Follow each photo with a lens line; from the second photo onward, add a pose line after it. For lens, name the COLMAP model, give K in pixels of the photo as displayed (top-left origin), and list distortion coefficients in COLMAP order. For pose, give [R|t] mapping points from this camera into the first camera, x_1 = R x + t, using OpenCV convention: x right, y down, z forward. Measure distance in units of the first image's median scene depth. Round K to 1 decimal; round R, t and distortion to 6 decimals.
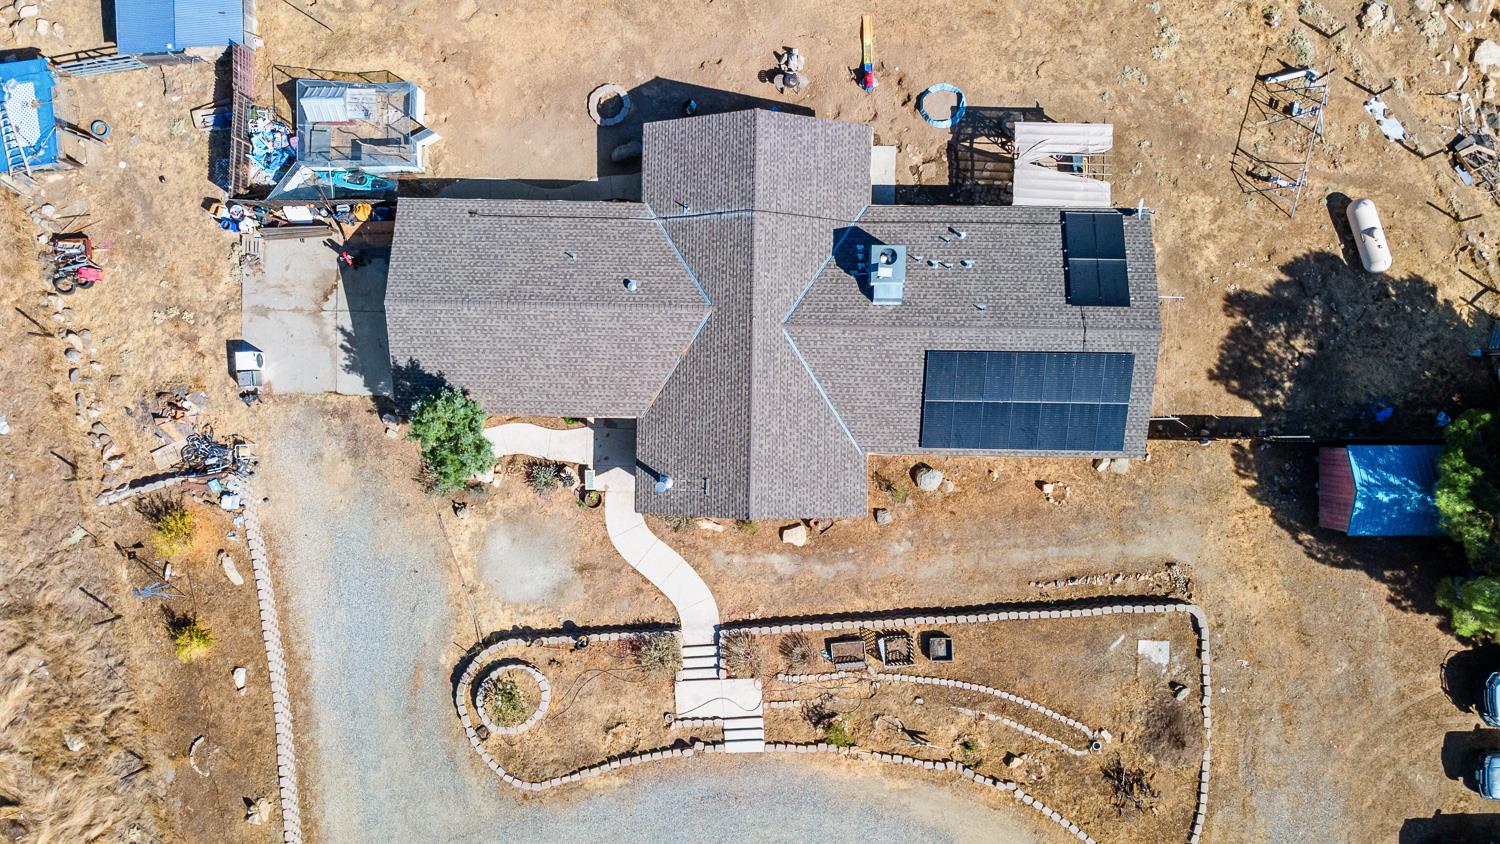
lens RADIAL K [[1099.1, 0, 750.0], [0, 1099.1, 422.0], [0, 0, 1]] dist [0.018728, 0.027706]
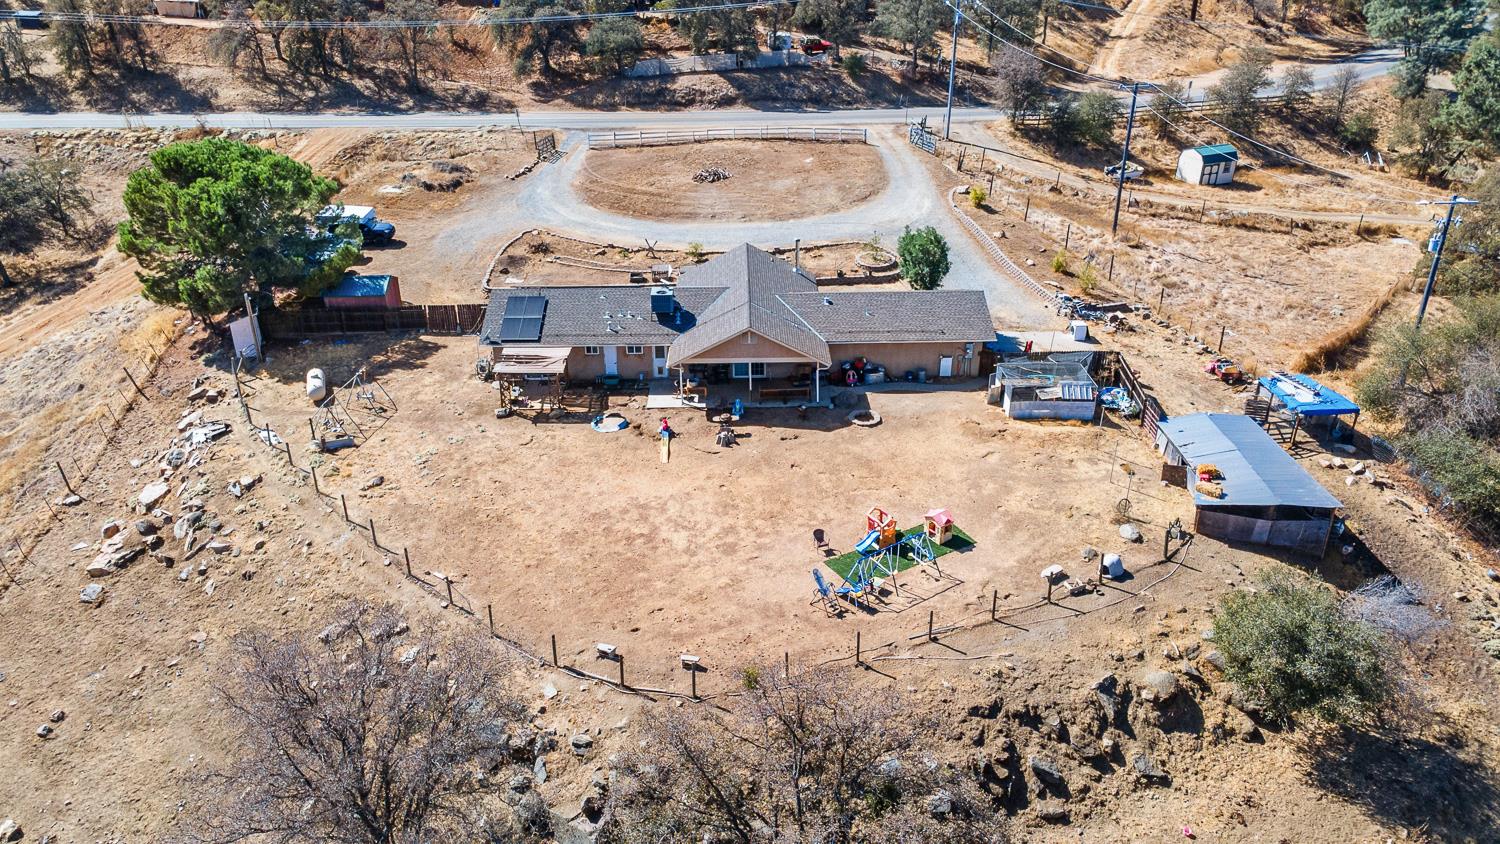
lens RADIAL K [[1099.1, 0, 750.0], [0, 1099.1, 422.0], [0, 0, 1]] dist [0.018728, 0.027706]
pose [[-0.999267, 0.032001, -0.020998, 0.035515], [-0.033072, -0.445718, 0.894562, -1.467393], [0.019268, 0.894601, 0.446450, 0.425183]]
